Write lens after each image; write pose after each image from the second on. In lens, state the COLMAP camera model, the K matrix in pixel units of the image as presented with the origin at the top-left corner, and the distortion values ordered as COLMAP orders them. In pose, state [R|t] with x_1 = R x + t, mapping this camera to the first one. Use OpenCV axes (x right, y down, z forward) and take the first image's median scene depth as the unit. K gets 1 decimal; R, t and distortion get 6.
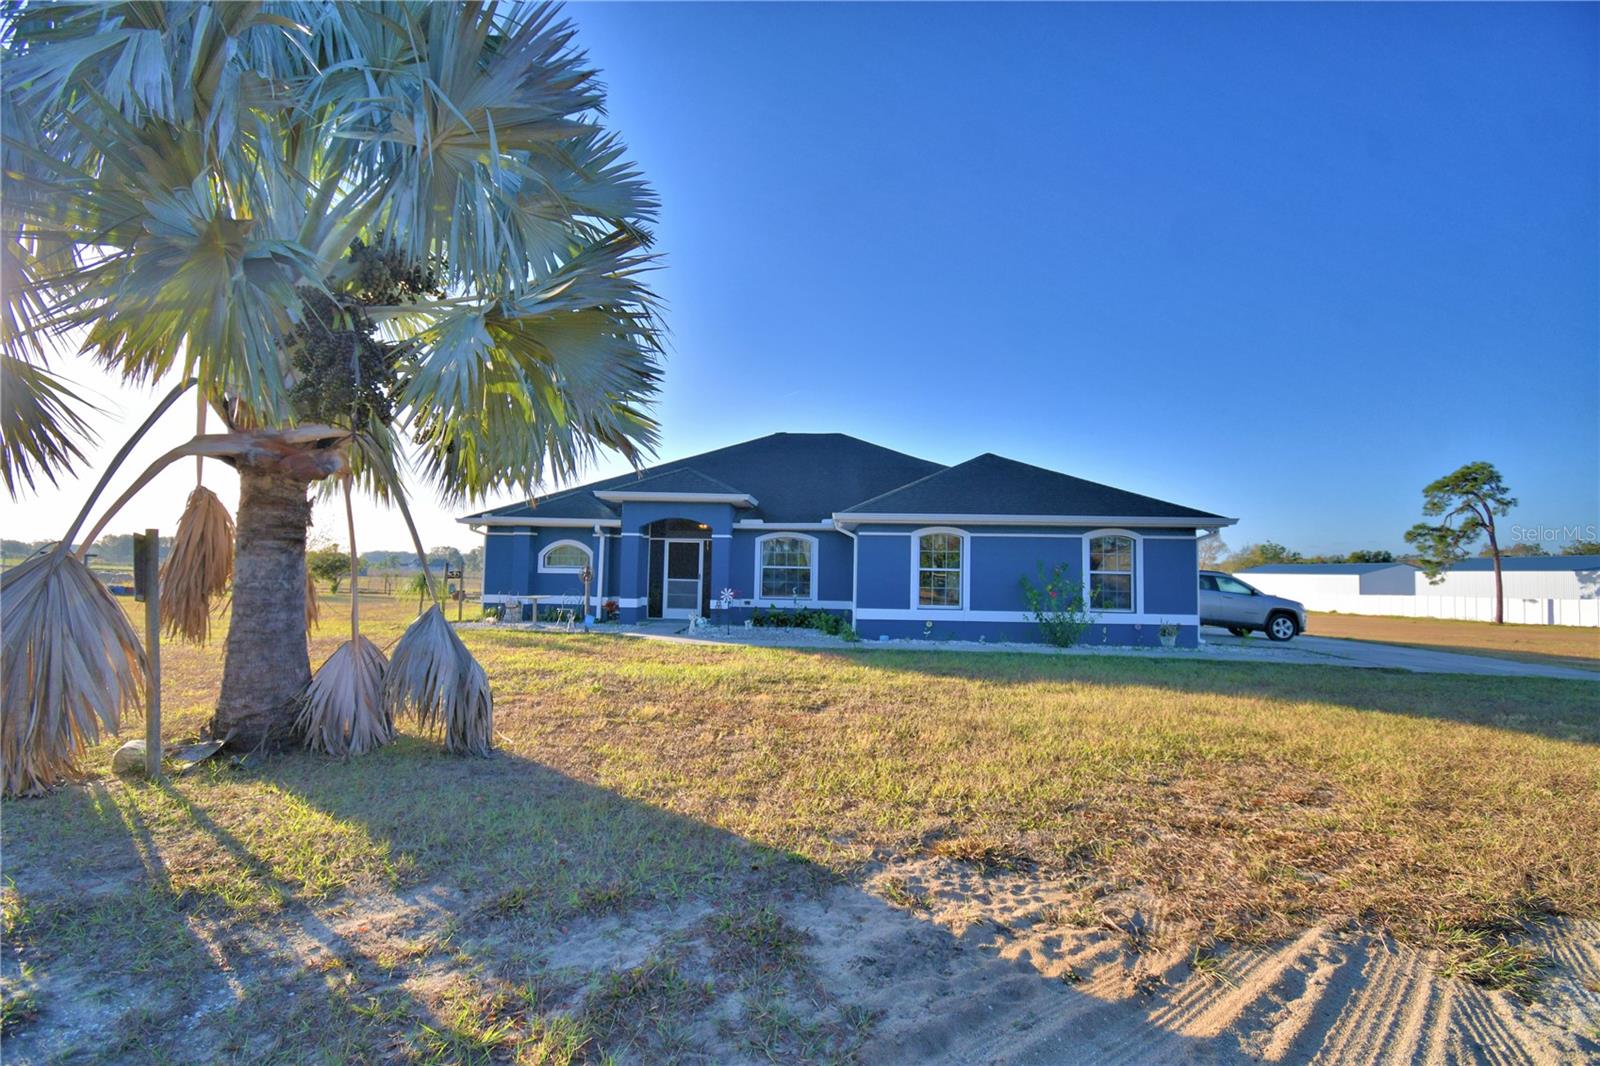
lens RADIAL K [[705.8, 0, 797.2], [0, 705.8, 539.4], [0, 0, 1]] dist [0.015083, -0.019670]
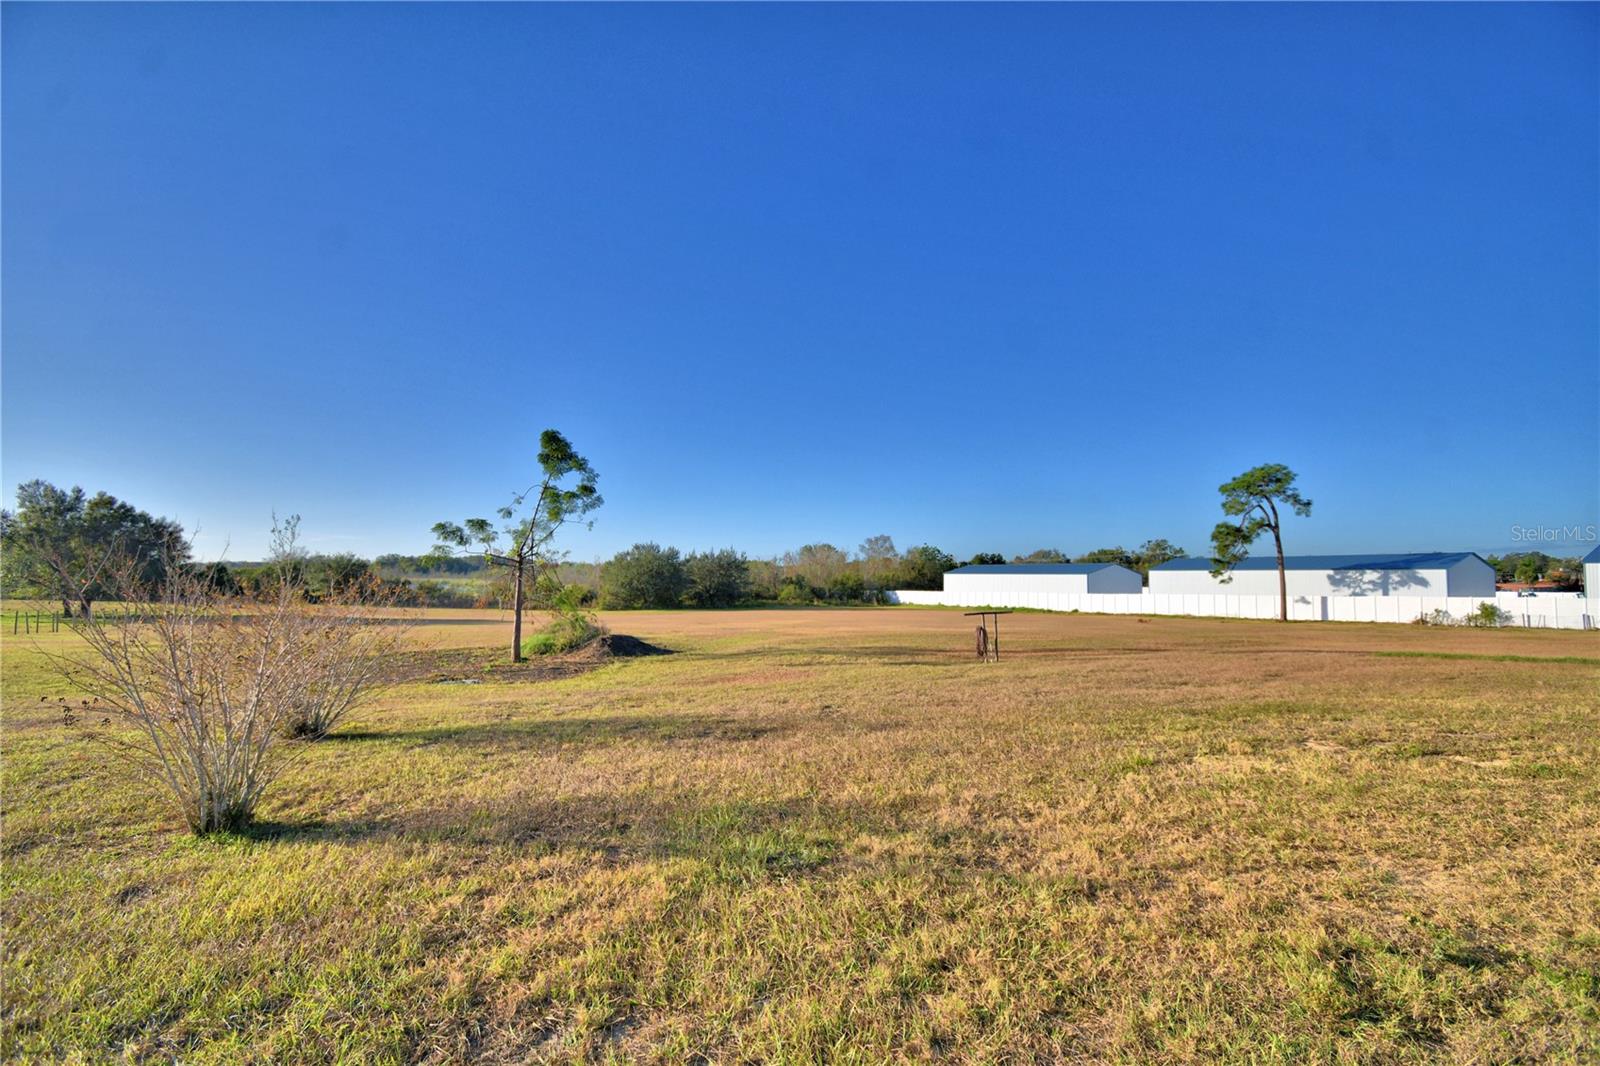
lens RADIAL K [[705.8, 0, 797.2], [0, 705.8, 539.4], [0, 0, 1]] dist [0.015083, -0.019670]
pose [[0.852263, 0.019732, 0.522741, -0.604121], [-0.018331, 0.999801, -0.007855, 0.077335], [-0.522792, -0.002888, 0.852455, 1.781623]]
